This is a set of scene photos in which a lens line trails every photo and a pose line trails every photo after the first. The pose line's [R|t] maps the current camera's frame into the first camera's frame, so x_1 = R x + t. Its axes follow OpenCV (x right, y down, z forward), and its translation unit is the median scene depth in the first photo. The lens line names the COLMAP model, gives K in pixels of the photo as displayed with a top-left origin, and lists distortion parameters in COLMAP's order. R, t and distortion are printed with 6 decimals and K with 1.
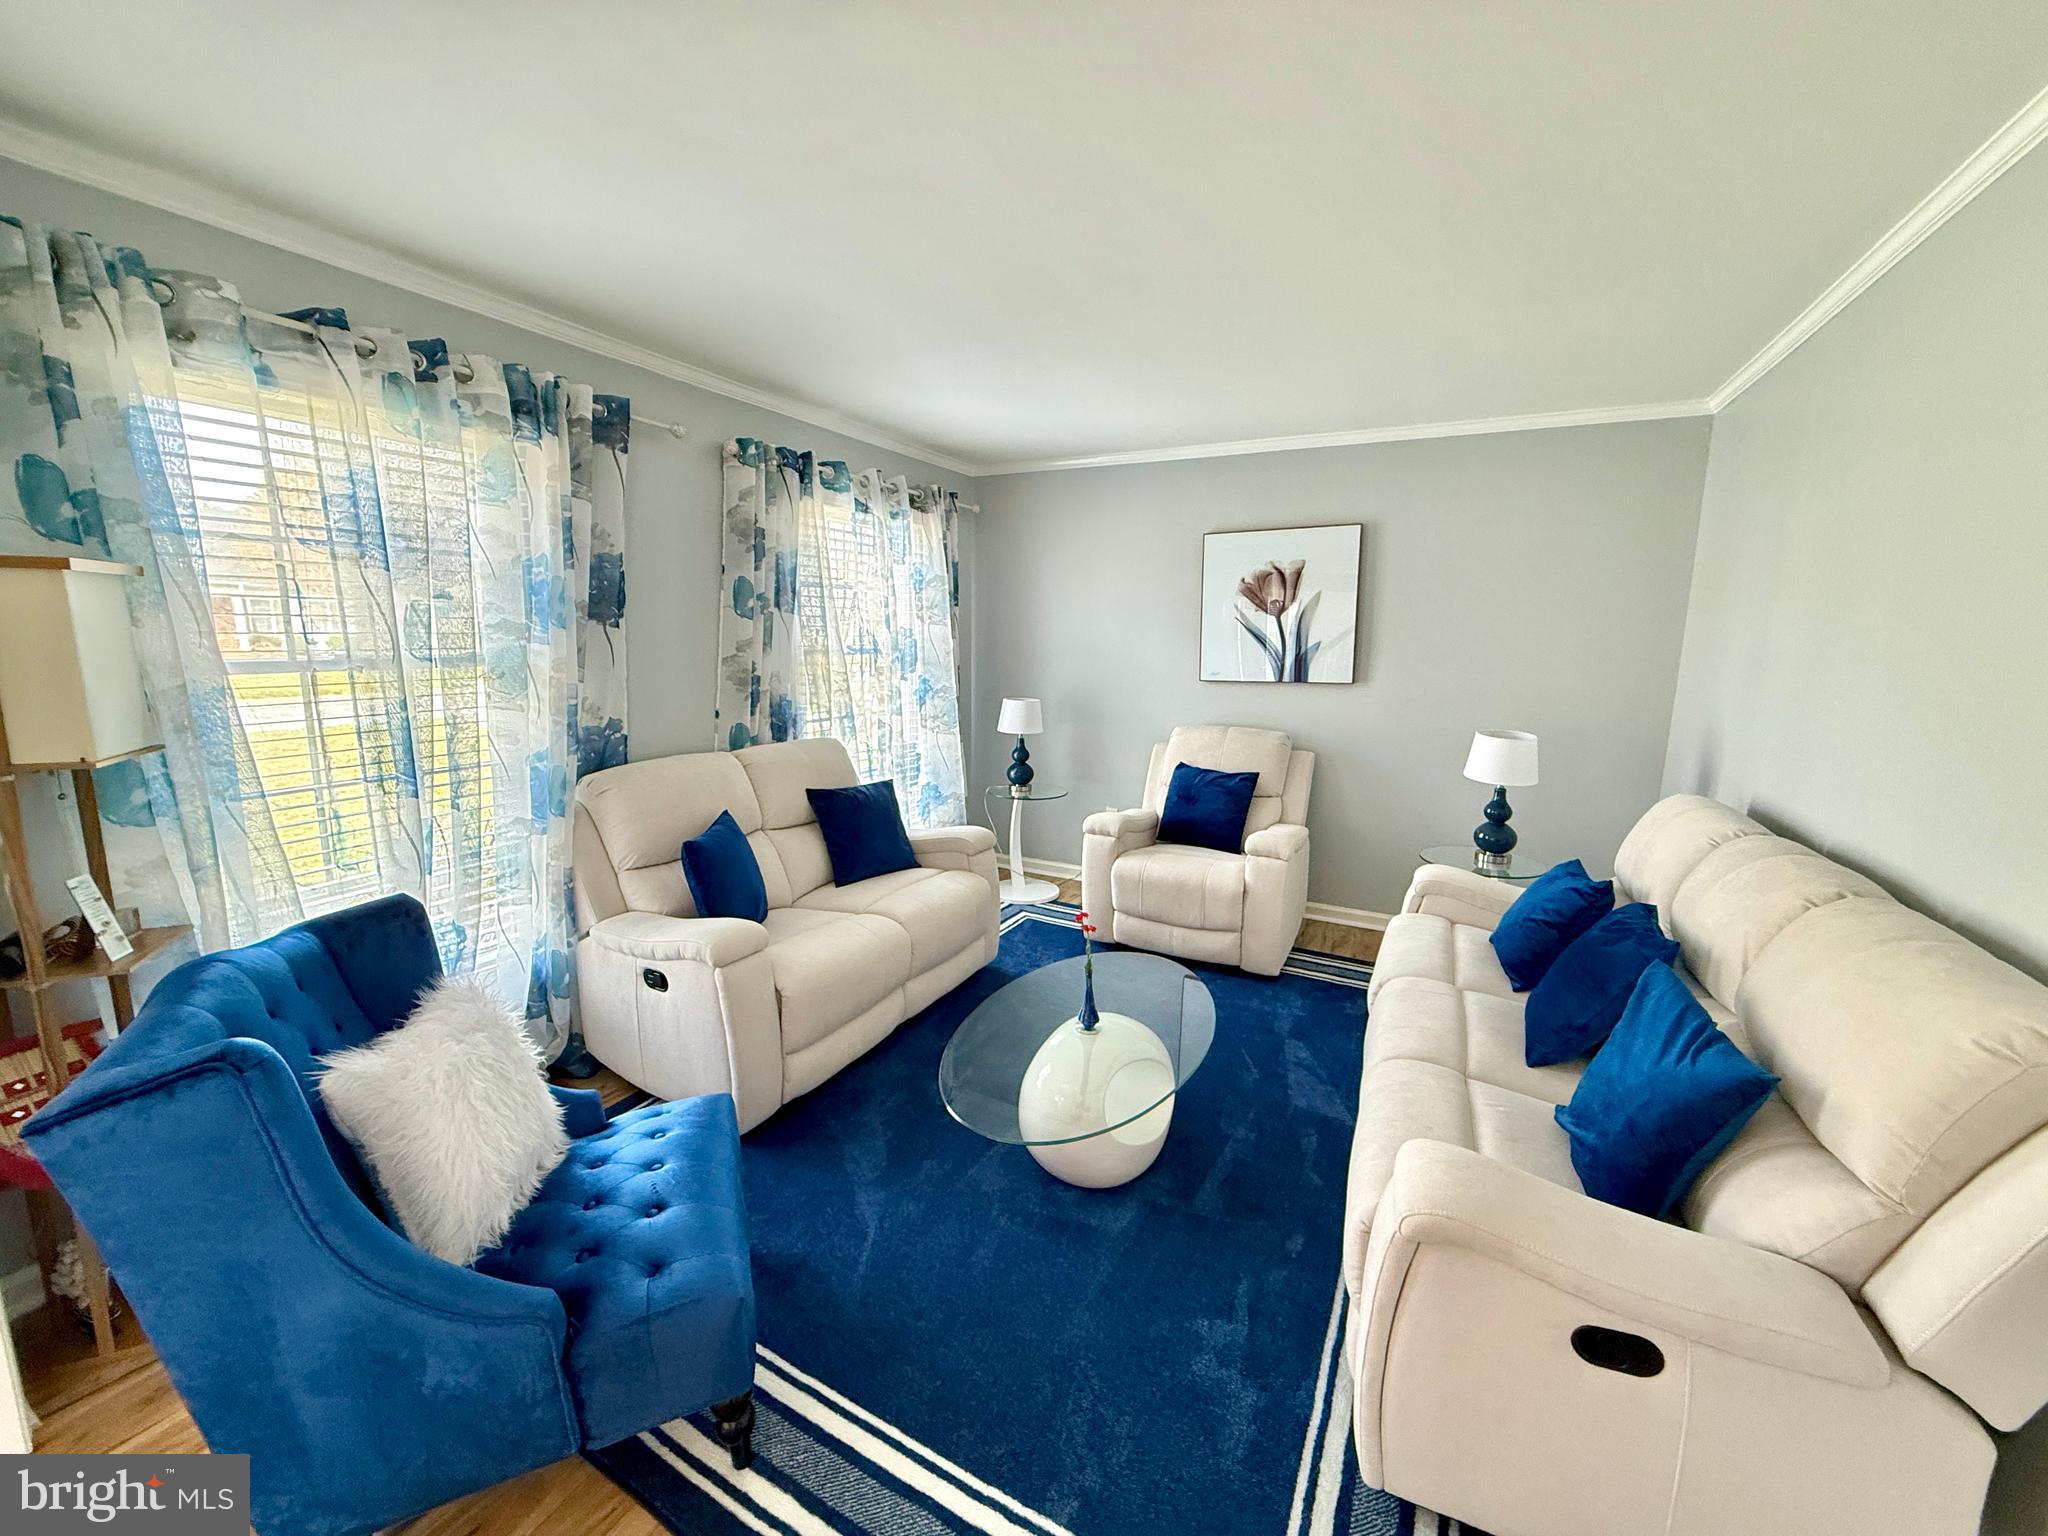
lens RADIAL K [[812.1, 0, 1019.2], [0, 812.1, 760.8], [0, 0, 1]] dist [0.001185, 0.000123]
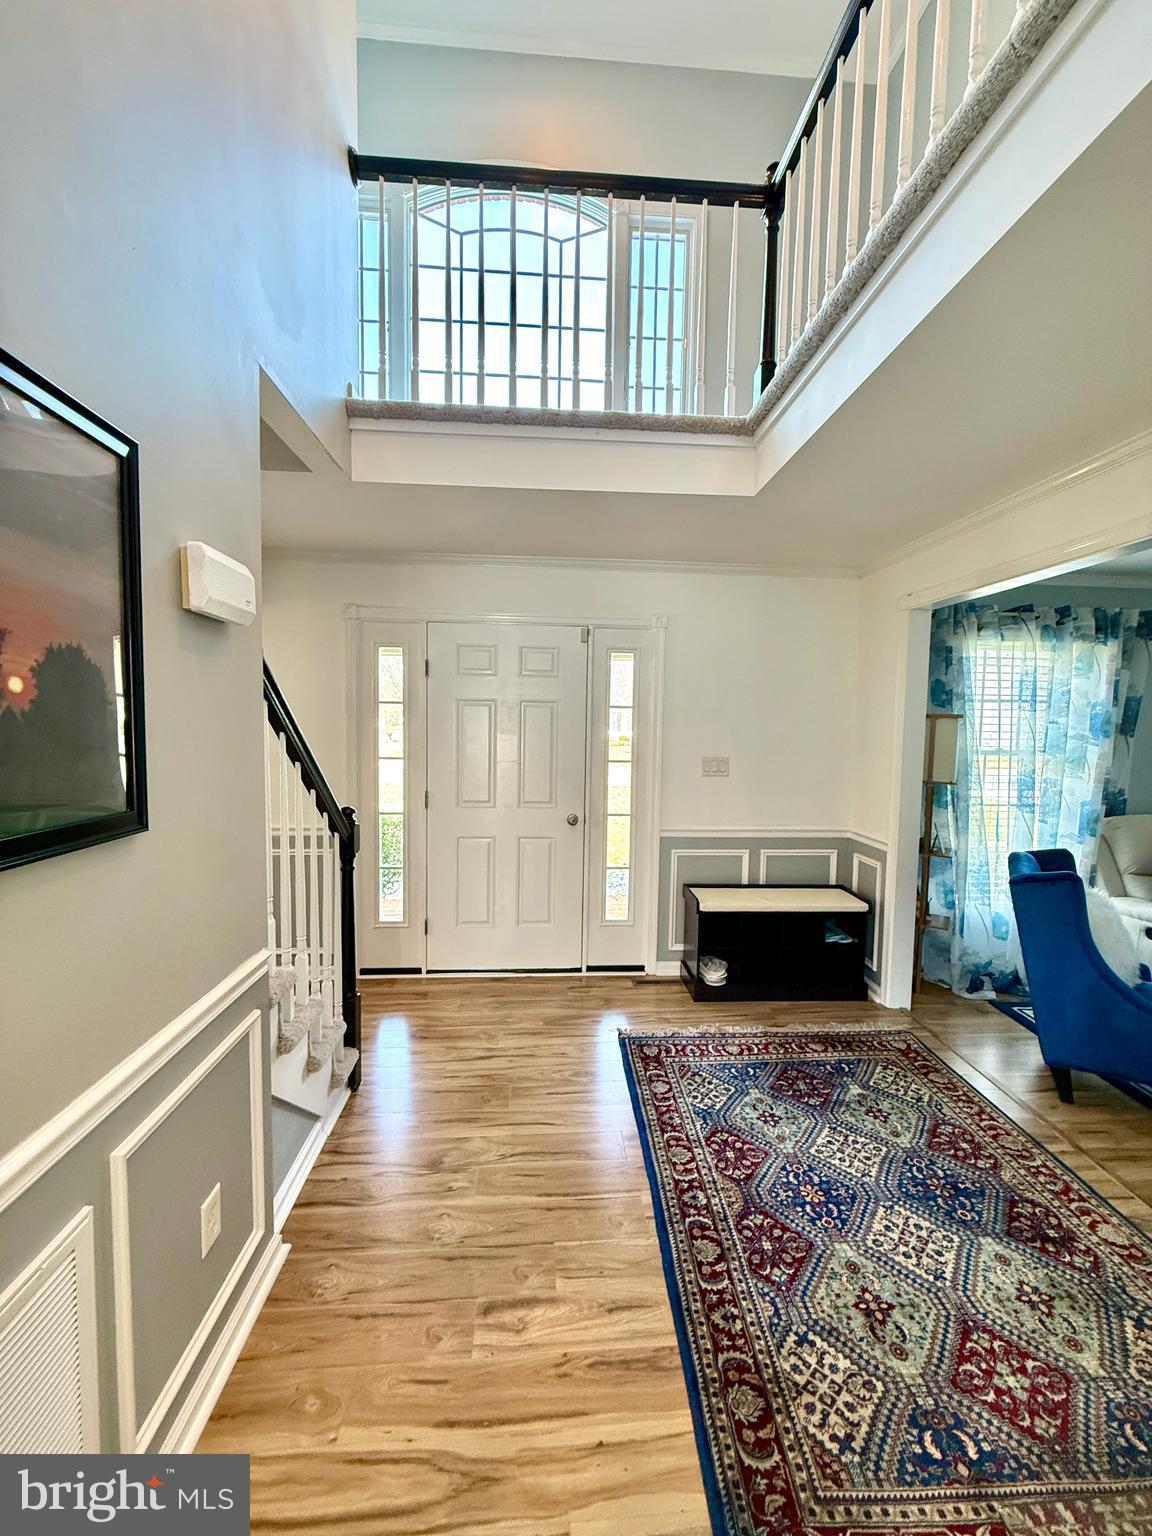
lens RADIAL K [[609.1, 0, 579.7], [0, 609.1, 764.3], [0, 0, 1]] dist [0.001185, 0.000123]
pose [[0.525106, 0.053516, -0.849353, 0.002229], [-0.142543, 0.989453, -0.025783, 0.084418], [0.839015, 0.134608, 0.527196, -0.594608]]
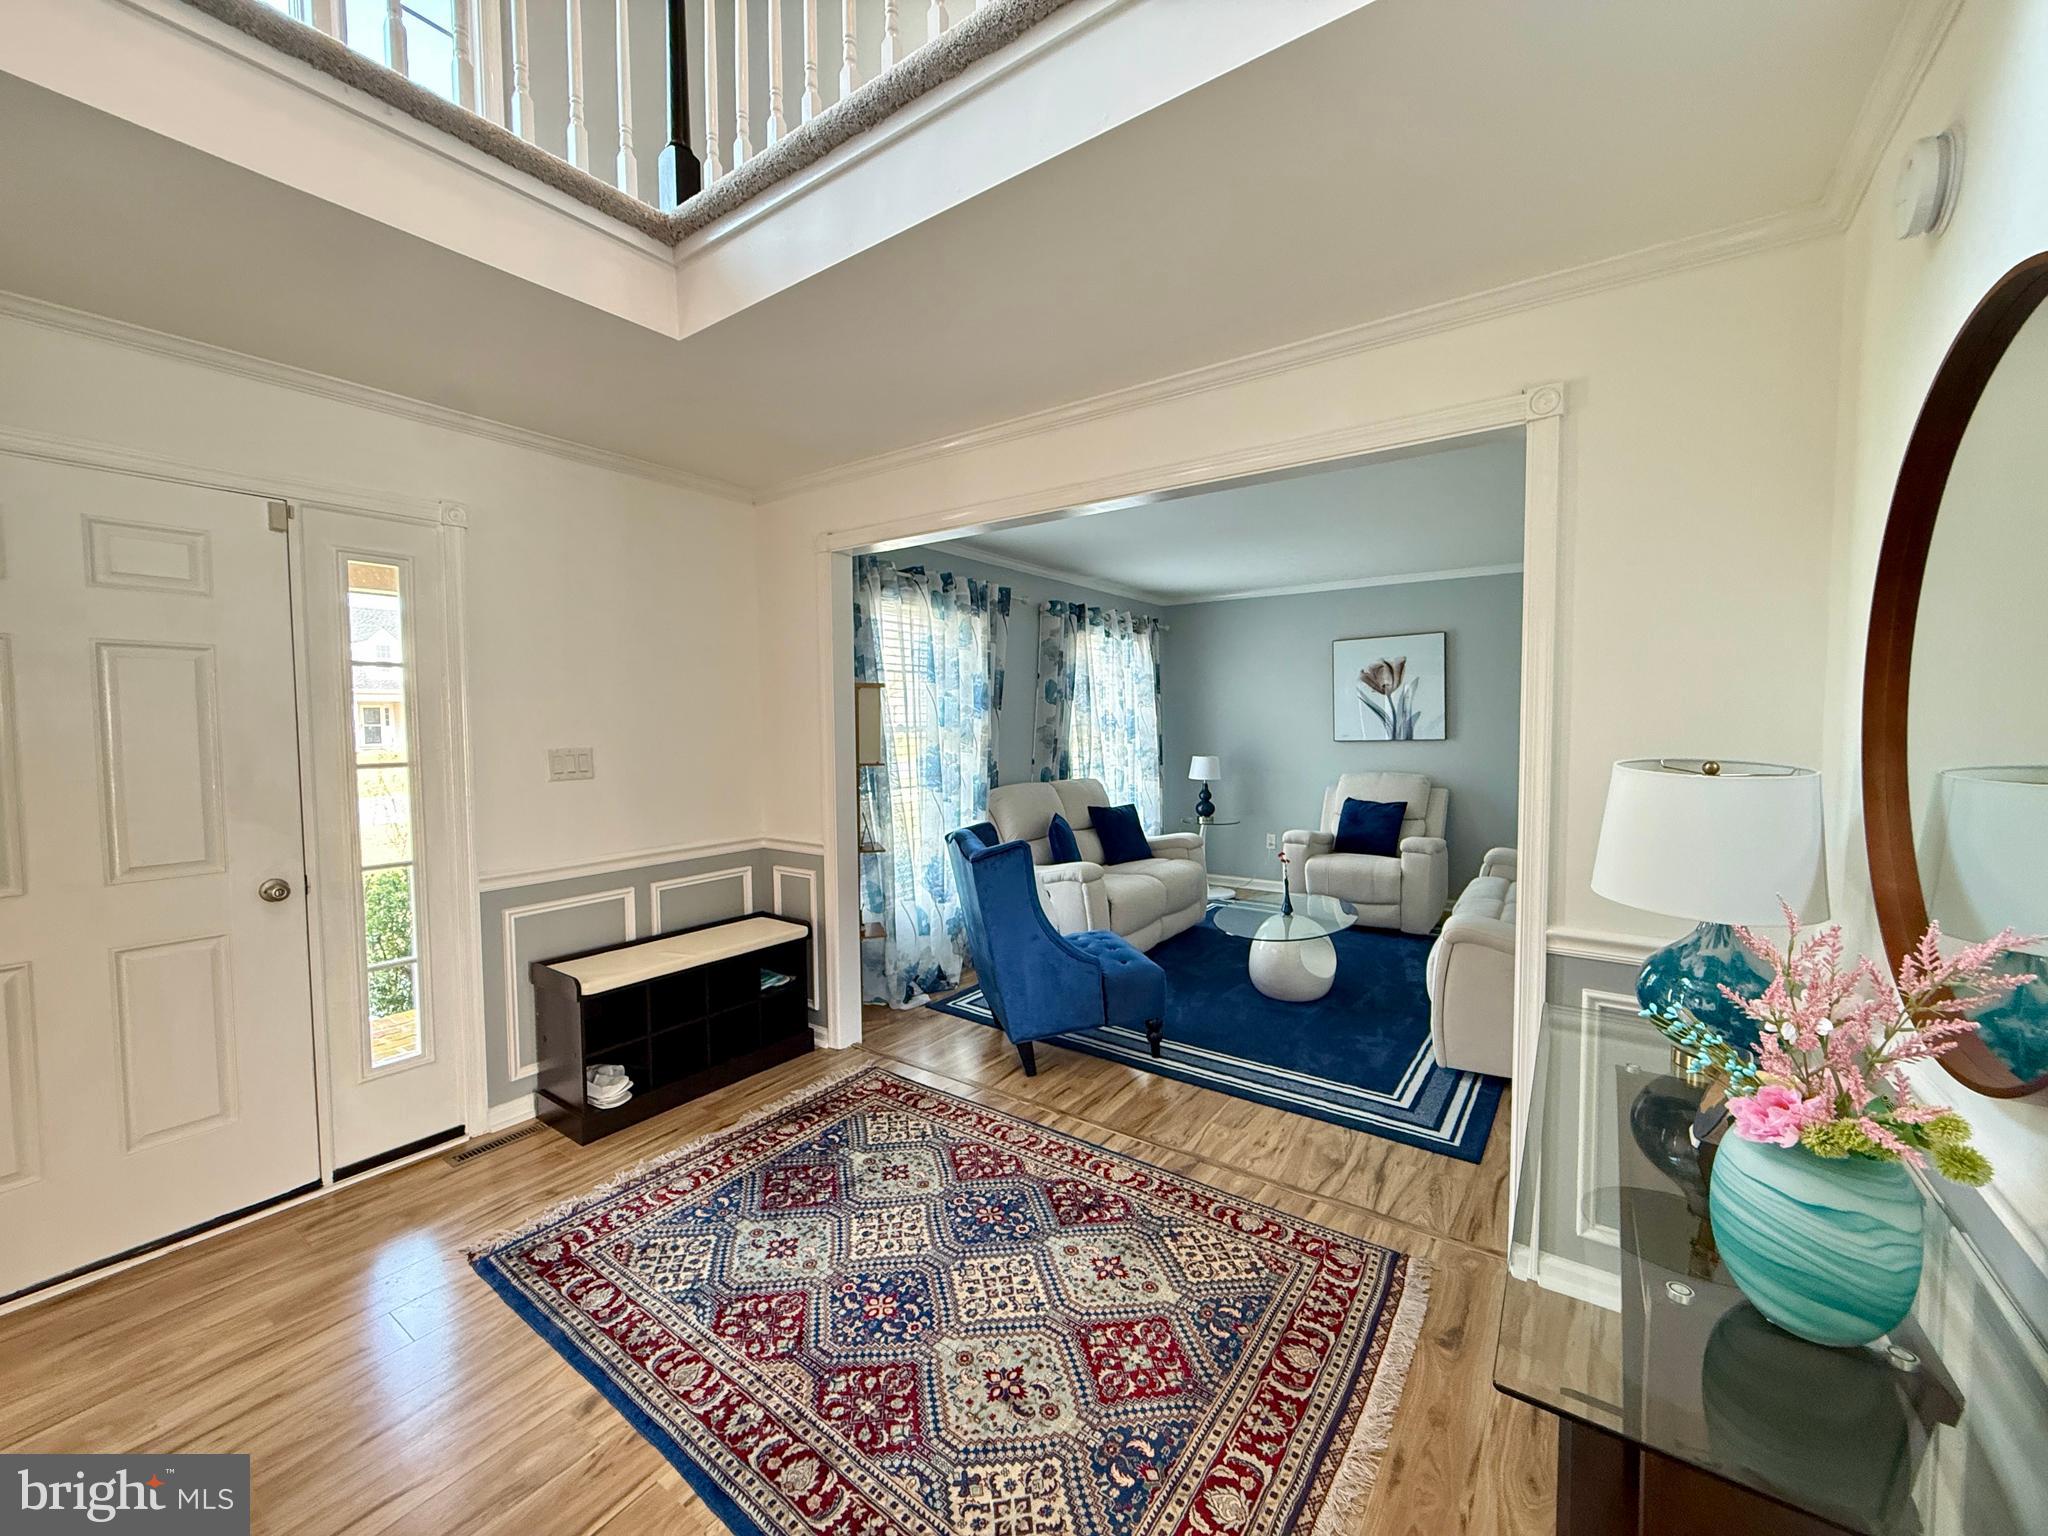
lens RADIAL K [[812.1, 0, 1015.7], [0, 812.1, 763.9], [0, 0, 1]] dist [0.001185, 0.000123]
pose [[0.990384, -0.015252, -0.137499, -0.182593], [0.000725, 0.994462, -0.105090, 0.122517], [0.138340, 0.103980, 0.984911, -0.643911]]
